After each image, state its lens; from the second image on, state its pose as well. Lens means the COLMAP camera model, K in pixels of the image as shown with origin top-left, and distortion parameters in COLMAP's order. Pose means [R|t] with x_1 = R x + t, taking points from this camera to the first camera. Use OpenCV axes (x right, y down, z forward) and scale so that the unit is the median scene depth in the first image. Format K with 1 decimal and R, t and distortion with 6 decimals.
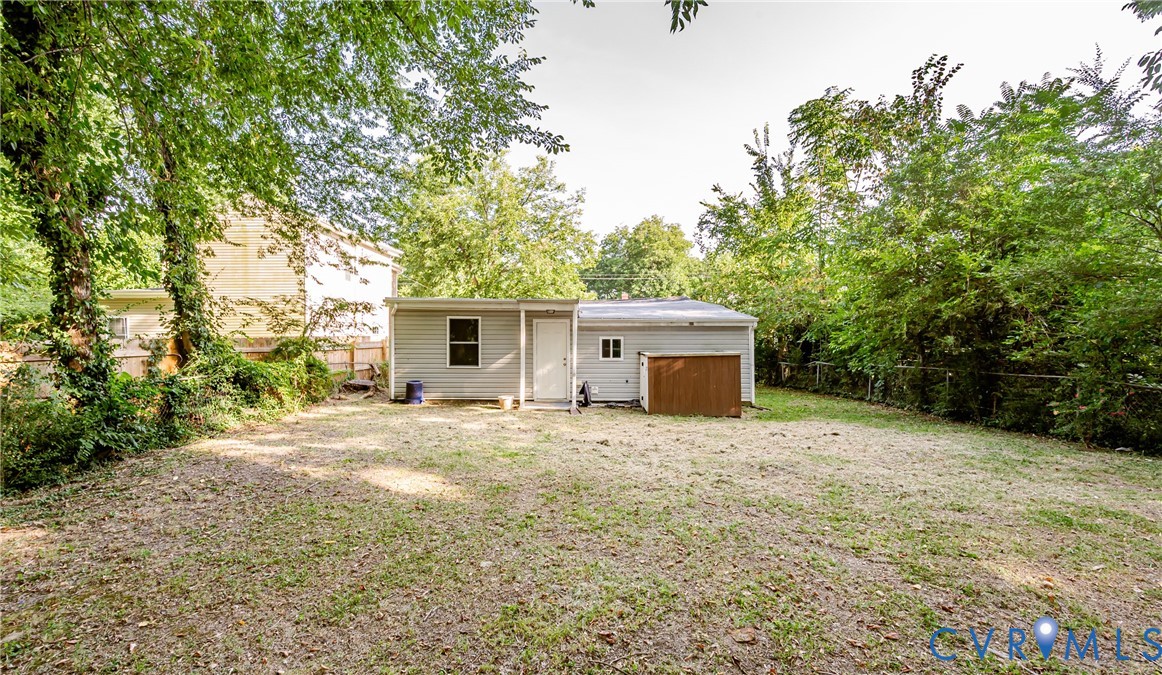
lens RADIAL K [[479.2, 0, 580.3], [0, 479.2, 337.2], [0, 0, 1]] dist [0.000608, -0.000015]
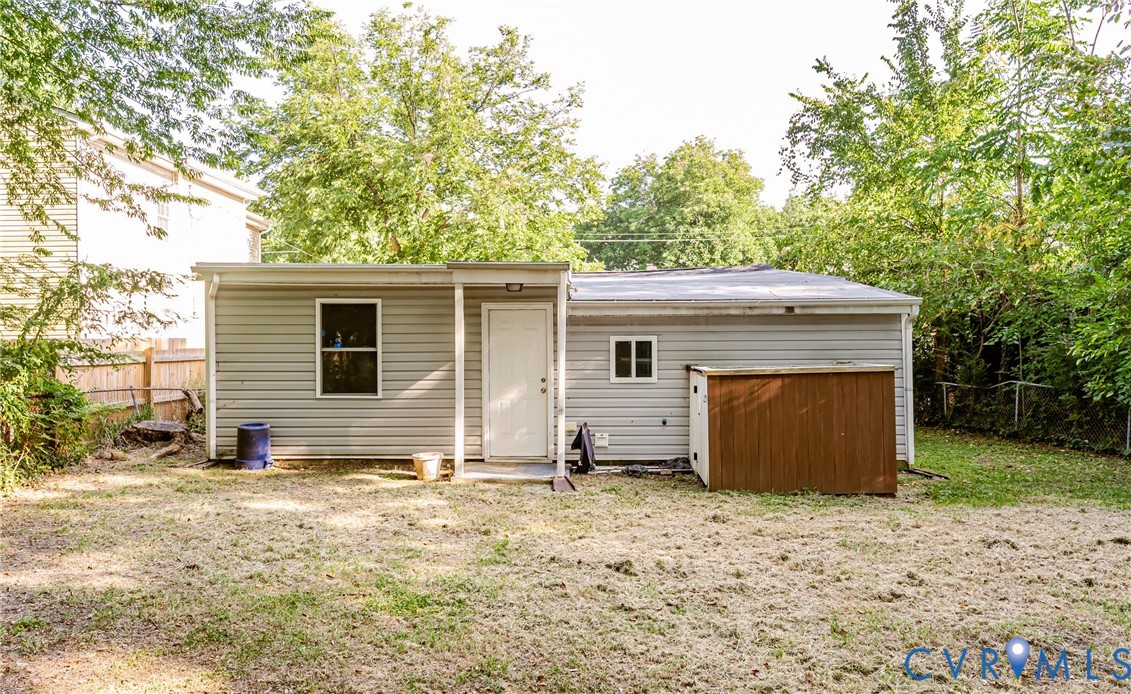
lens RADIAL K [[782.2, 0, 565.1], [0, 782.2, 342.8], [0, 0, 1]] dist [0.001933, -0.001130]
pose [[0.999842, -0.006099, -0.016696, 0.005363], [0.006147, 0.999977, 0.002846, 0.003245], [0.016679, -0.002948, 0.999857, 0.157106]]
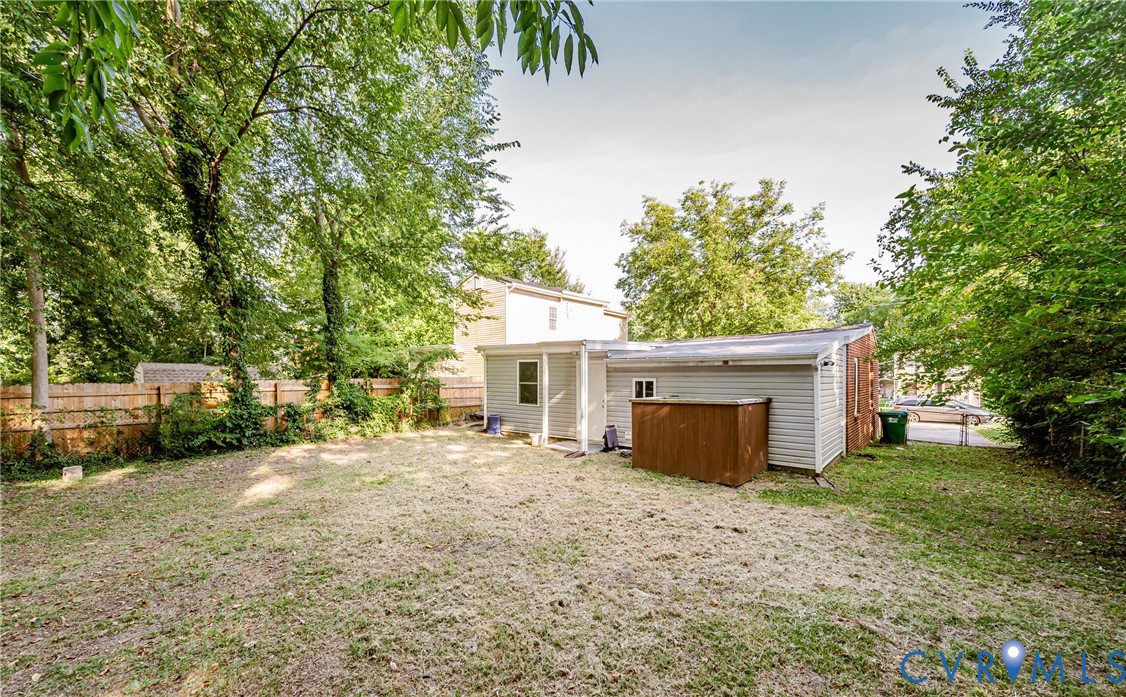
lens RADIAL K [[449.8, 0, 566.9], [0, 449.8, 377.4], [0, 0, 1]] dist [0.000264, 0.000039]
pose [[0.771433, 0.003002, -0.636304, 0.498258], [0.001078, 0.999981, 0.006025, -0.008166], [0.636310, -0.005334, 0.771415, 0.247773]]
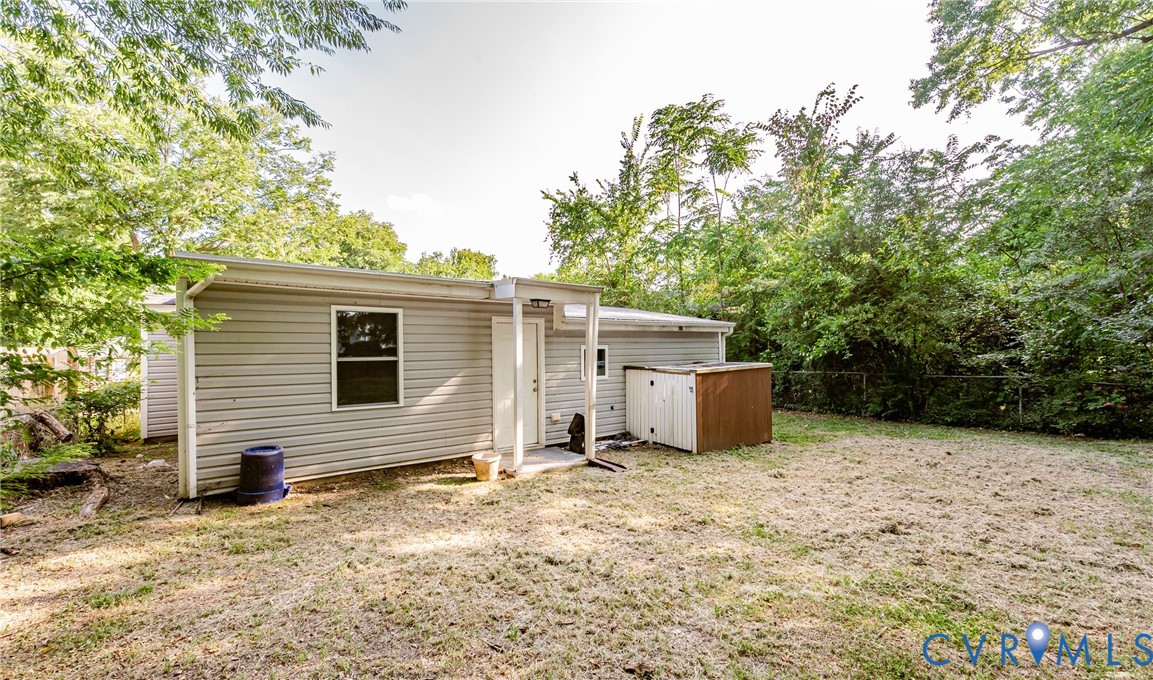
lens RADIAL K [[471.3, 0, 577.0], [0, 471.3, 348.8], [0, 0, 1]] dist [0.008630, 0.000093]
pose [[0.811005, -0.010047, 0.584953, -0.357239], [0.006523, 0.999946, 0.008131, -0.002056], [-0.585003, -0.002778, 0.811026, 0.462101]]
